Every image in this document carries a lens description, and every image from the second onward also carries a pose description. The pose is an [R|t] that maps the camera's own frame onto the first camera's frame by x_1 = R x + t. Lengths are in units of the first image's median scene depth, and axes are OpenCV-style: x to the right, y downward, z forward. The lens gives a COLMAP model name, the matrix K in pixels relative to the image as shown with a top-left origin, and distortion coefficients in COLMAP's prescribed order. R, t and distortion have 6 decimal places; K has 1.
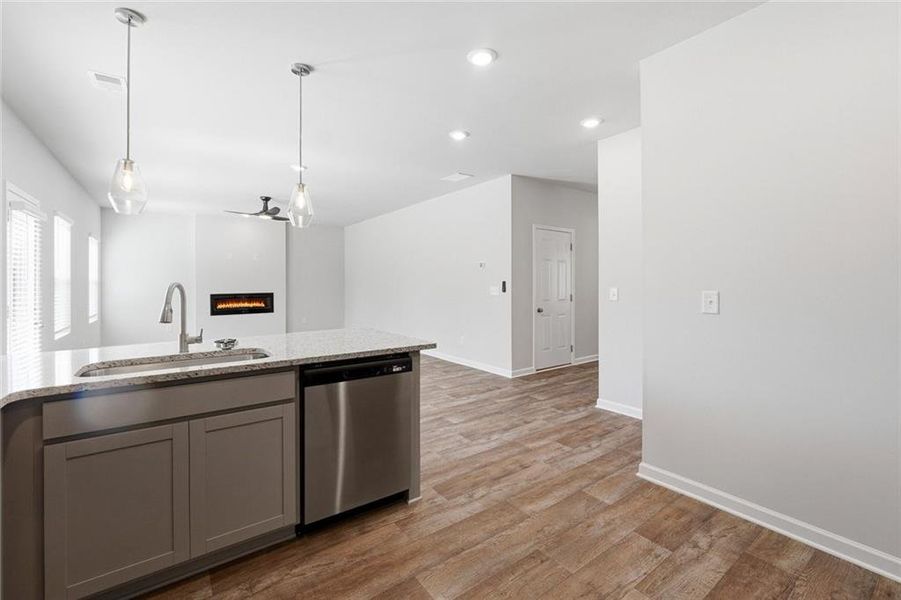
lens RADIAL K [[386.2, 0, 451.8], [0, 386.2, 280.2], [0, 0, 1]] dist [-0.002148, -0.000186]
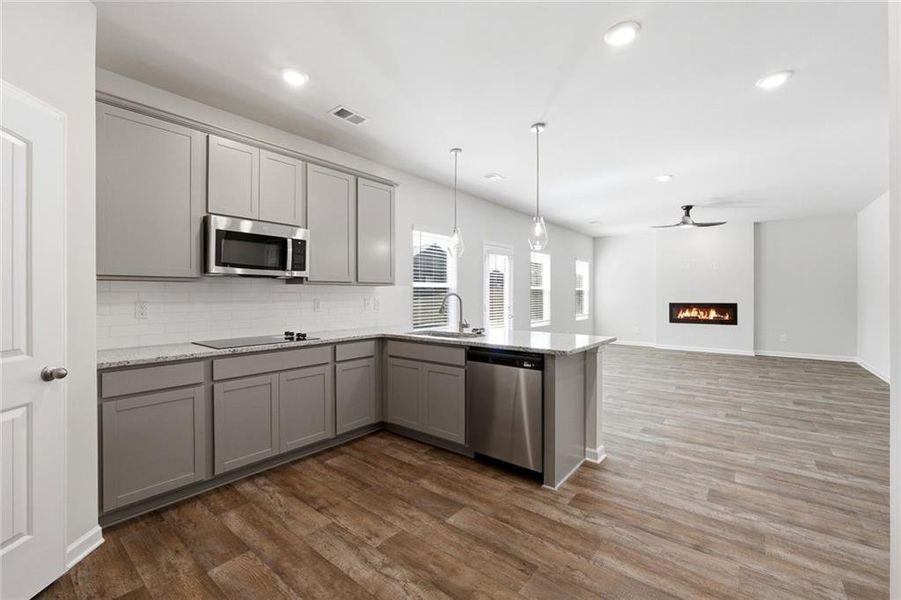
lens RADIAL K [[381.8, 0, 448.8], [0, 381.8, 293.0], [0, 0, 1]] dist [-0.000745, -0.000019]
pose [[0.263794, -0.000462, -0.964579, 0.660270], [0.008847, 0.999959, 0.001941, 0.001976], [0.964539, -0.009045, 0.263787, 0.322983]]
